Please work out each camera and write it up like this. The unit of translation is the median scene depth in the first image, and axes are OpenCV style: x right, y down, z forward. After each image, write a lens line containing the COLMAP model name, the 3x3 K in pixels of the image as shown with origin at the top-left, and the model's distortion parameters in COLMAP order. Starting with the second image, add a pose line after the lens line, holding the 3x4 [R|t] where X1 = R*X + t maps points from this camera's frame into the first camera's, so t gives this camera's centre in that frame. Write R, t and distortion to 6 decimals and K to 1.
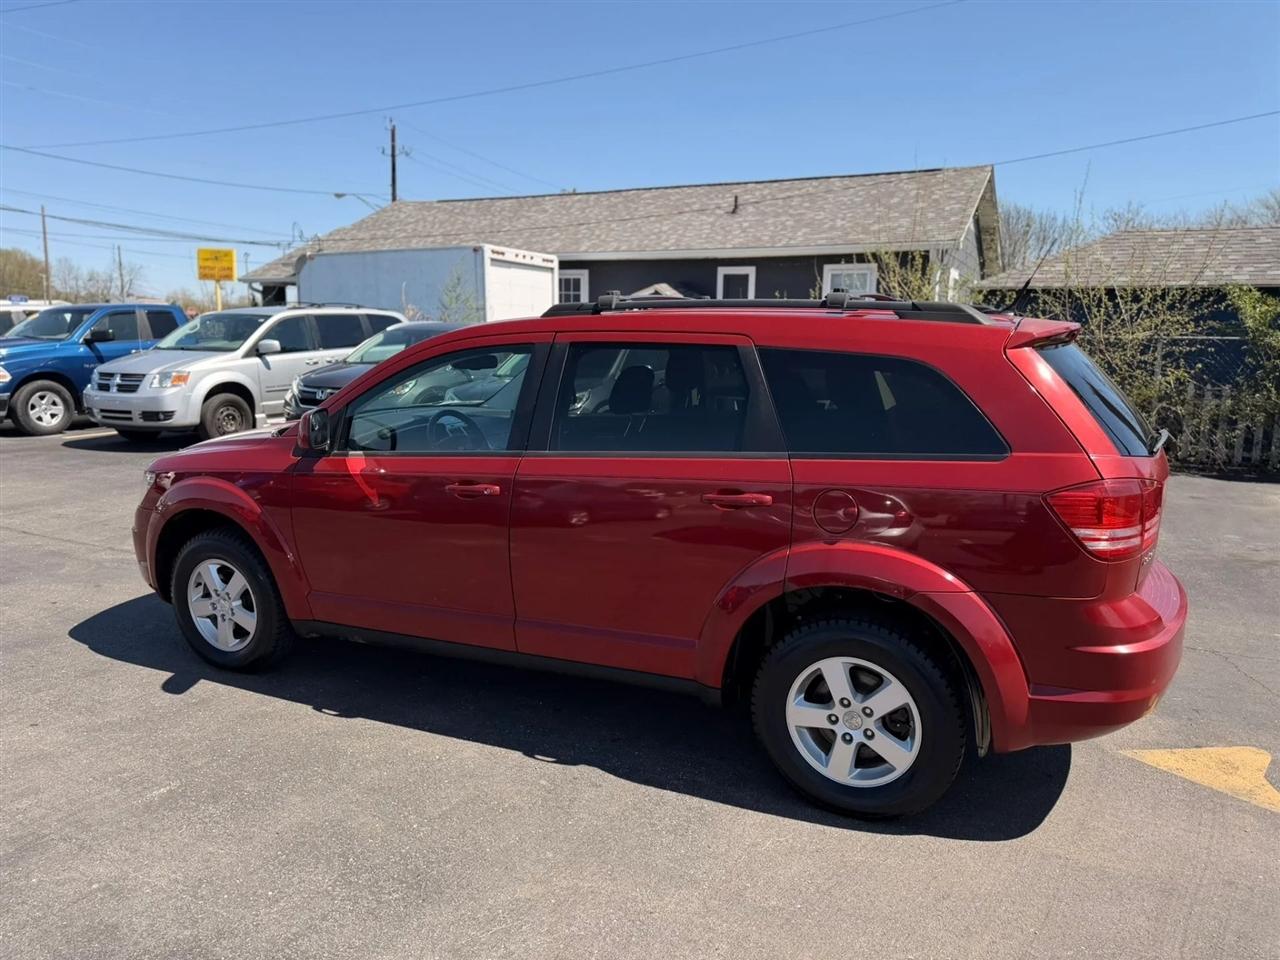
lens RADIAL K [[903.1, 0, 641.0], [0, 903.1, 482.9], [0, 0, 1]] dist [0.035090, -0.046875]
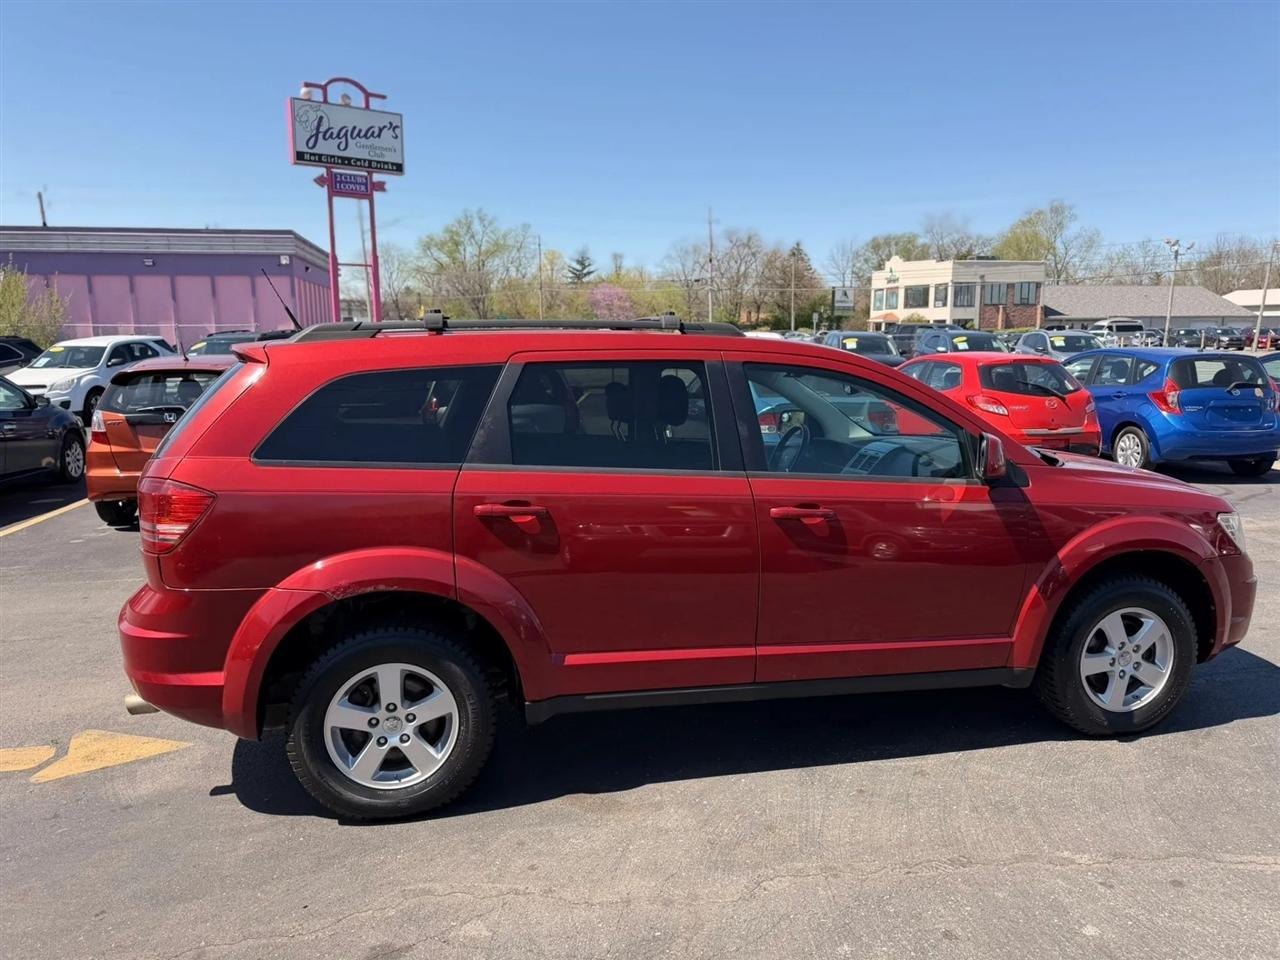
lens RADIAL K [[903.1, 0, 639.3], [0, 903.1, 481.4], [0, 0, 1]] dist [0.035090, -0.046875]
pose [[-0.790628, 0.085509, -0.606297, 0.209864], [-0.105071, 0.956565, 0.271924, -0.098984], [0.603214, 0.278695, -0.747303, 0.580920]]
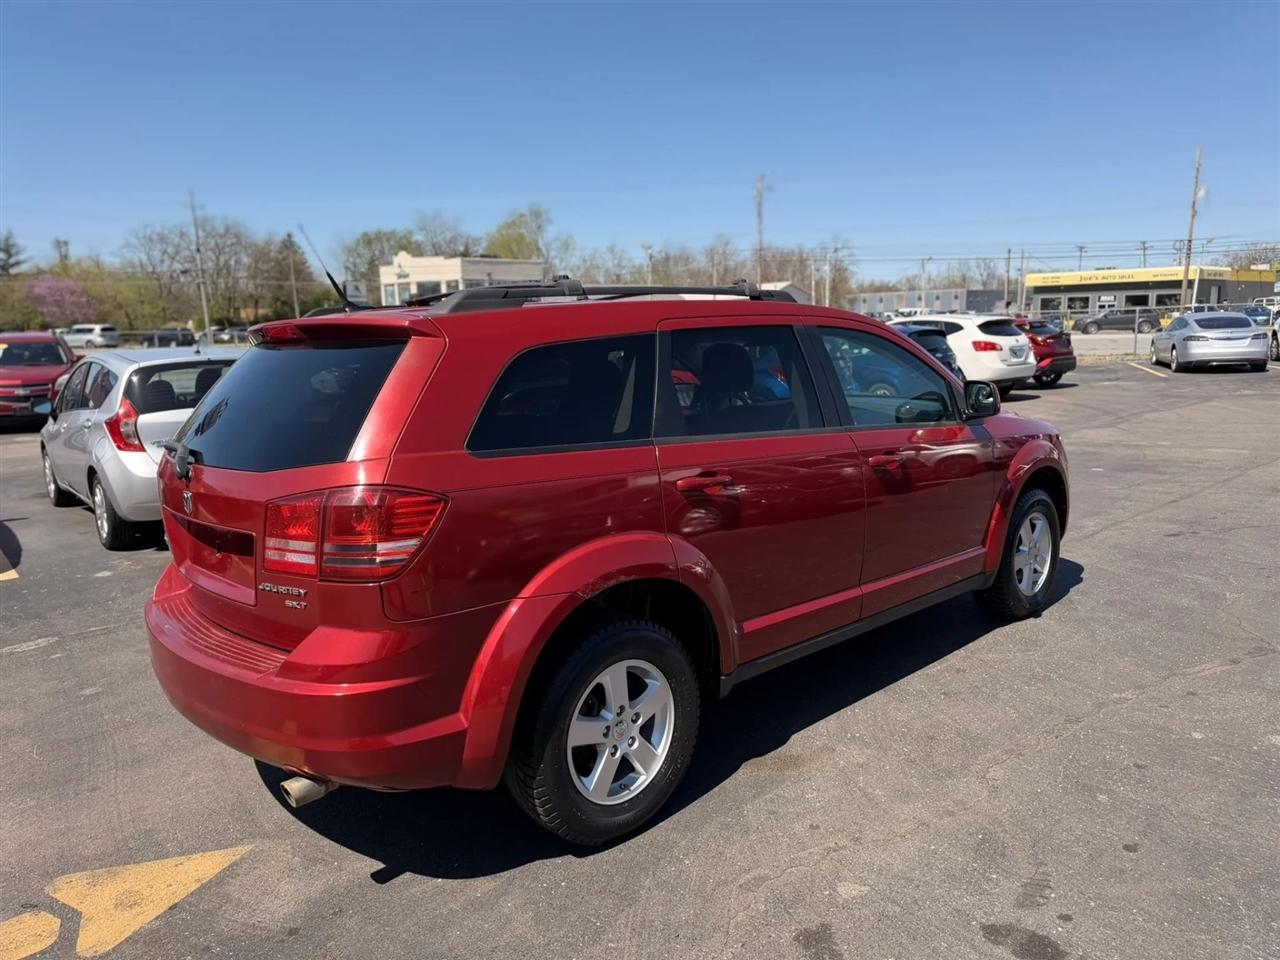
lens RADIAL K [[903.1, 0, 648.3], [0, 903.1, 475.4], [0, 0, 1]] dist [0.035090, -0.046875]
pose [[-0.358175, 0.147681, -0.921901, 0.315508], [-0.128178, 0.970284, 0.205231, -0.068601], [0.924814, 0.191676, -0.328602, 0.439127]]
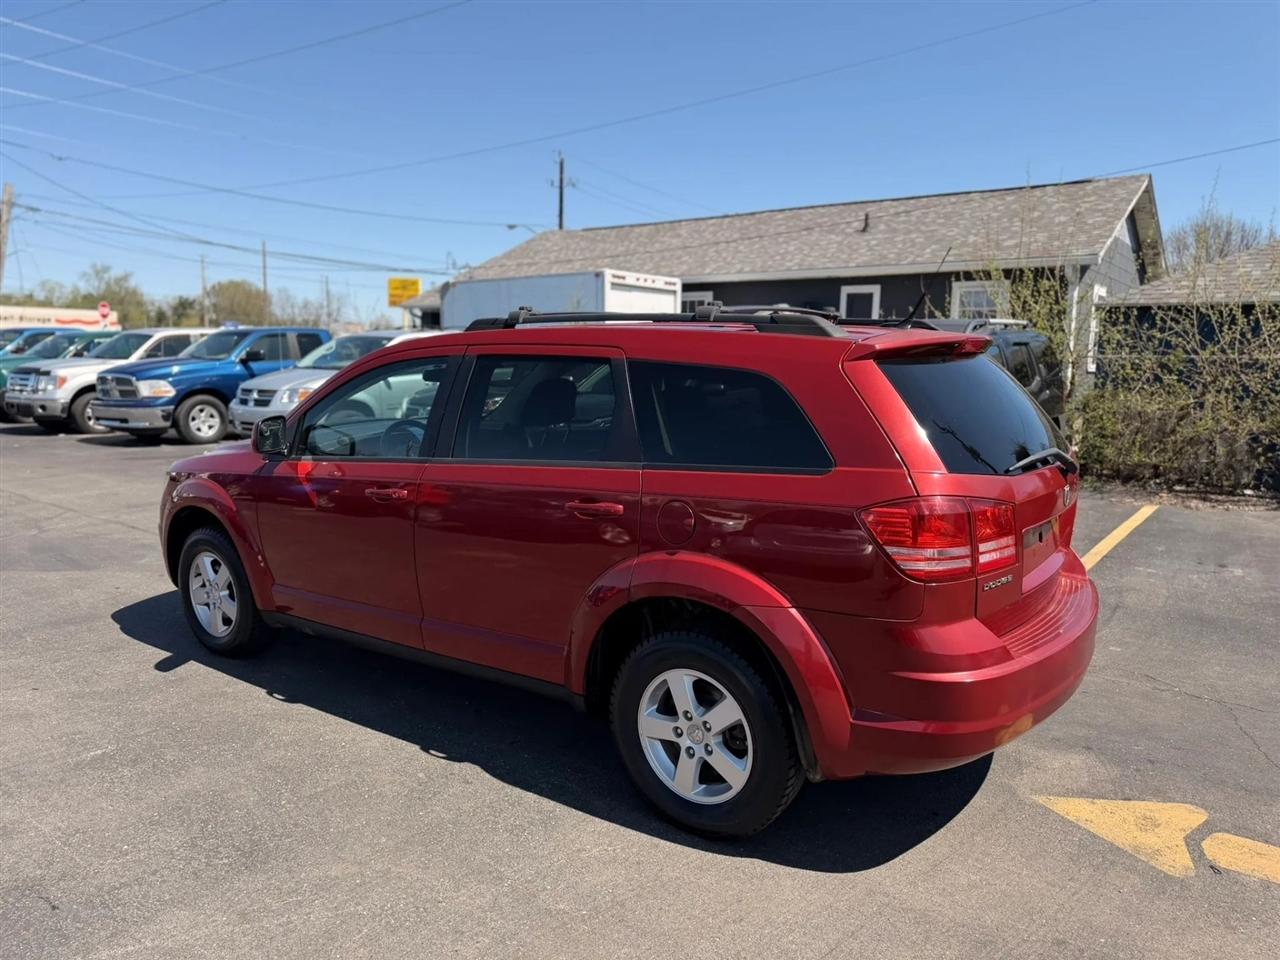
lens RADIAL K [[903.1, 0, 641.1], [0, 903.1, 472.4], [0, 0, 1]] dist [0.035090, -0.046875]
pose [[0.982537, 0.023407, -0.184589, 0.085512], [-0.029914, 0.999023, -0.032542, 0.002426], [0.183647, 0.037495, 0.982277, 0.001848]]
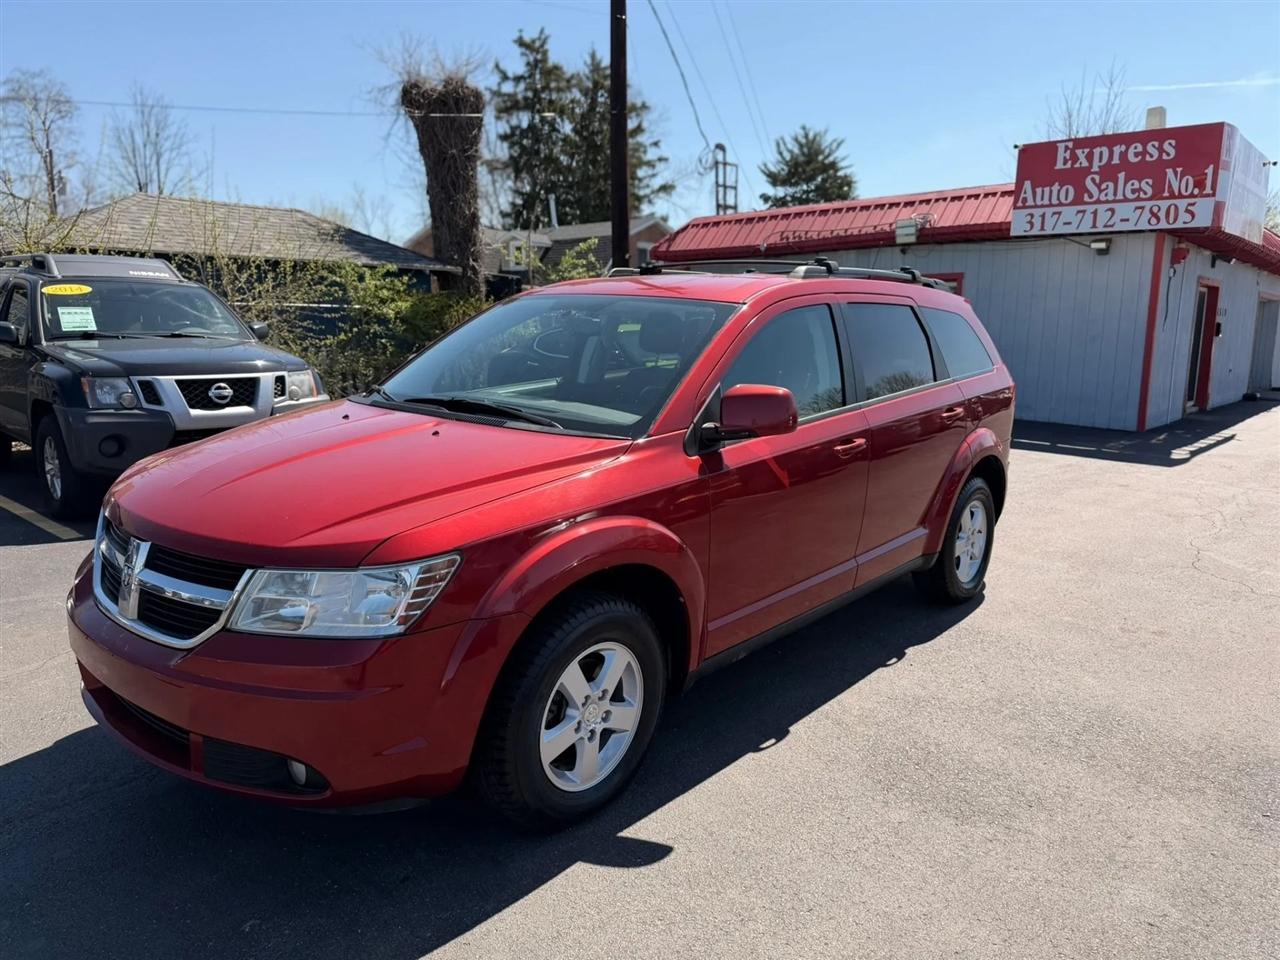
lens RADIAL K [[903.1, 0, 637.8], [0, 903.1, 491.2], [0, 0, 1]] dist [0.035090, -0.046875]
pose [[0.264391, -0.184125, 0.946676, -0.350500], [0.144802, 0.978057, 0.149788, -0.037581], [-0.953483, 0.097478, 0.285251, 0.264844]]
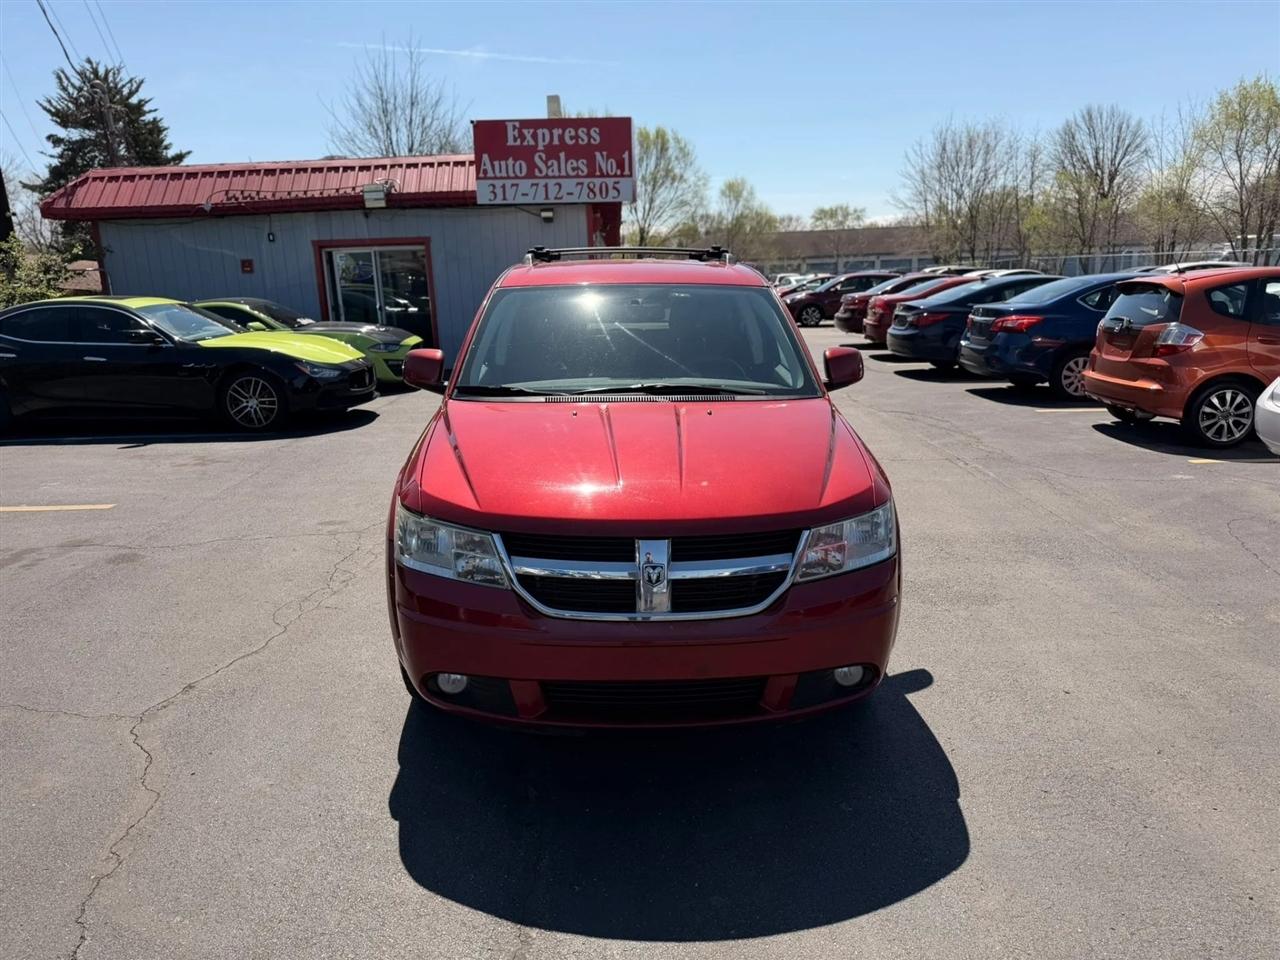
lens RADIAL K [[903.1, 0, 641.0], [0, 903.1, 497.1], [0, 0, 1]] dist [0.035090, -0.046875]
pose [[-0.462590, -0.212240, 0.860793, -0.370690], [0.162927, 0.934036, 0.317856, -0.090110], [-0.871473, 0.287284, -0.397496, 0.511679]]
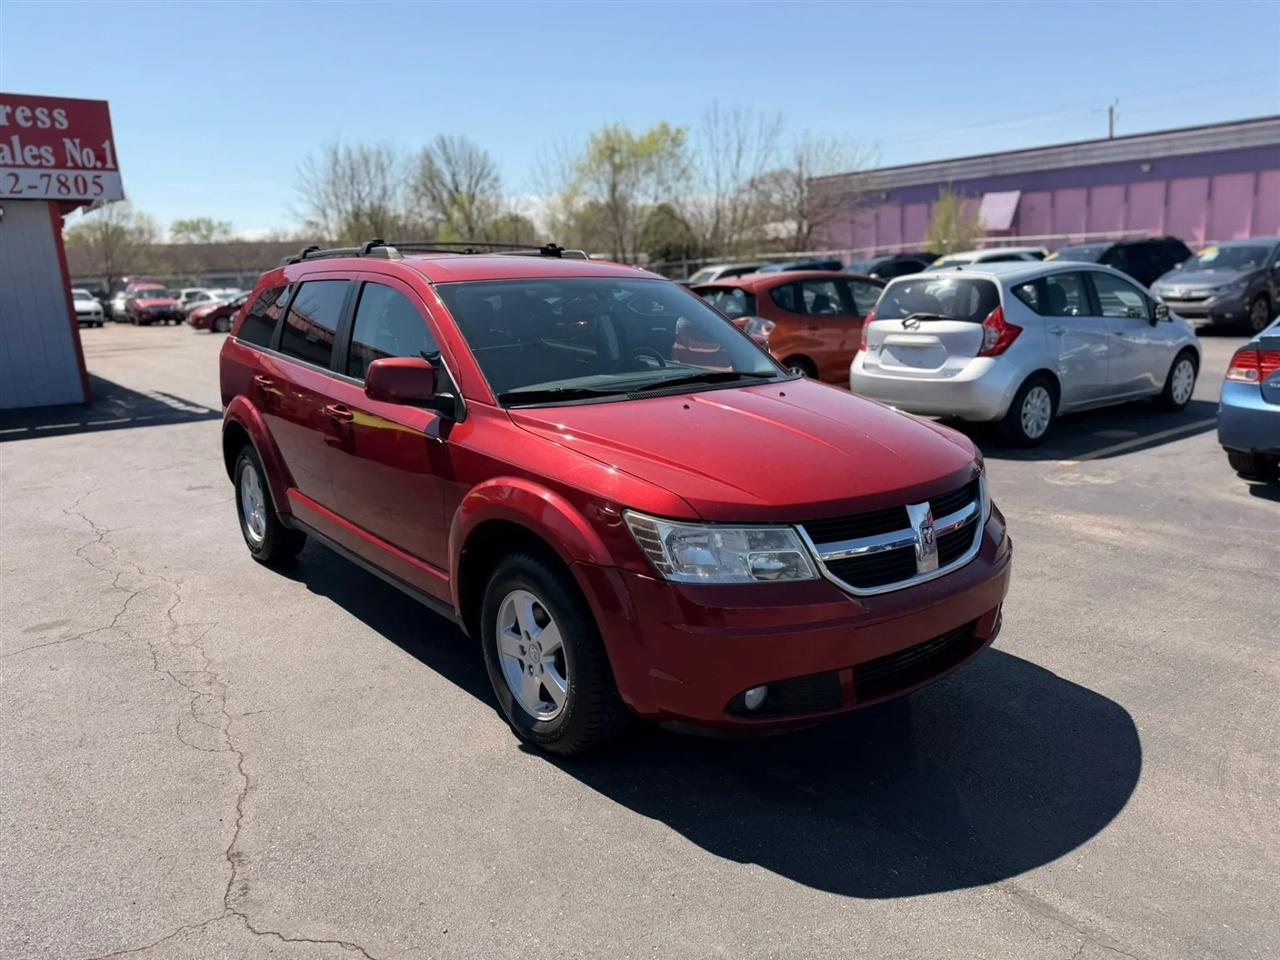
lens RADIAL K [[903.1, 0, 646.9], [0, 903.1, 484.4], [0, 0, 1]] dist [0.035090, -0.046875]
pose [[-0.906715, -0.077684, 0.414527, -0.222945], [0.091827, 0.922944, 0.373821, -0.107846], [-0.411625, 0.377014, -0.829714, 0.641441]]
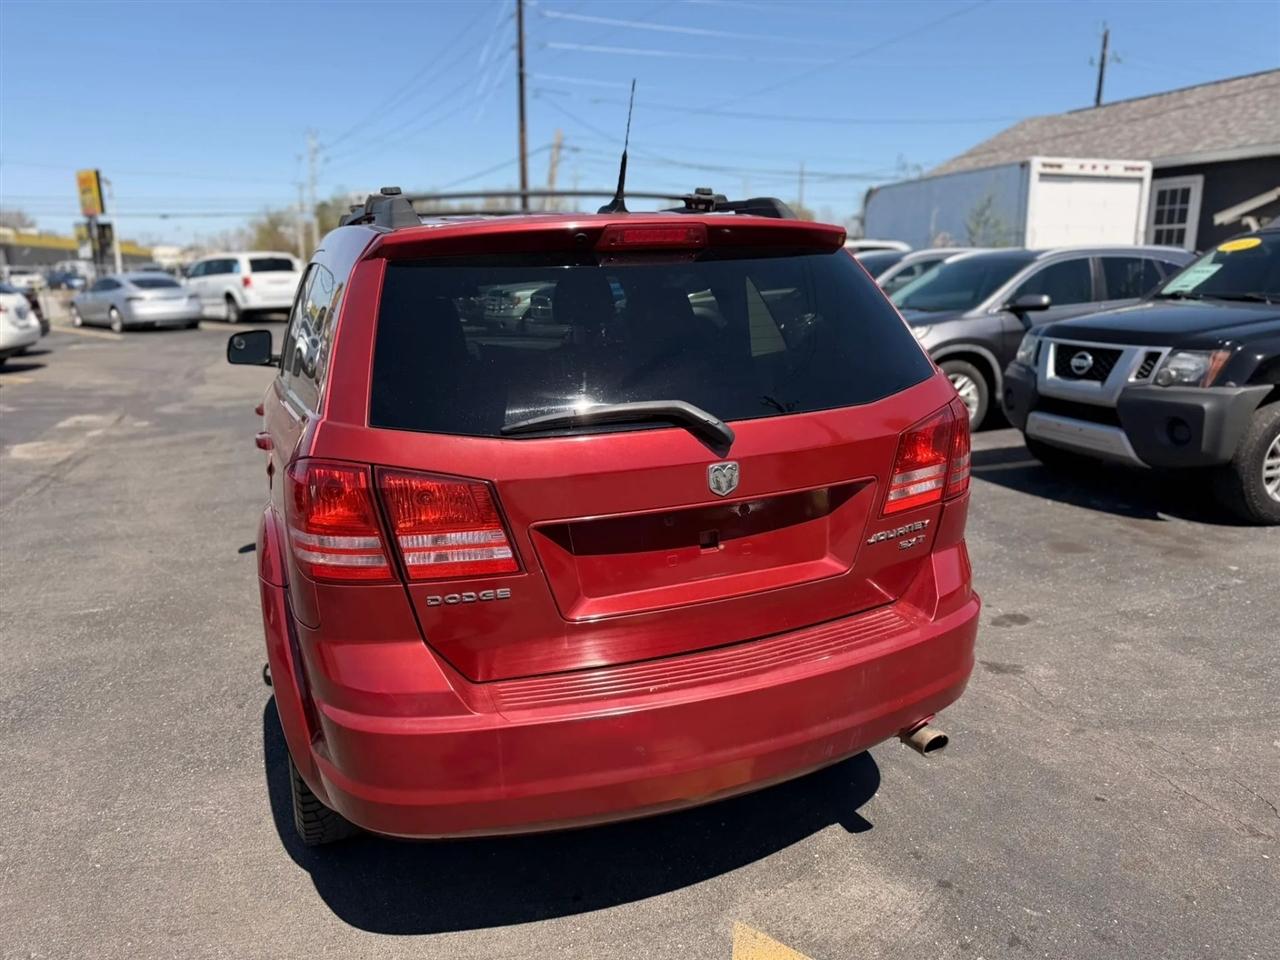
lens RADIAL K [[903.1, 0, 644.0], [0, 903.1, 477.4], [0, 0, 1]] dist [0.035090, -0.046875]
pose [[0.727790, 0.133155, -0.672750, 0.244421], [-0.090599, 0.991040, 0.098141, -0.016440], [0.679790, -0.010475, 0.733332, 0.145915]]
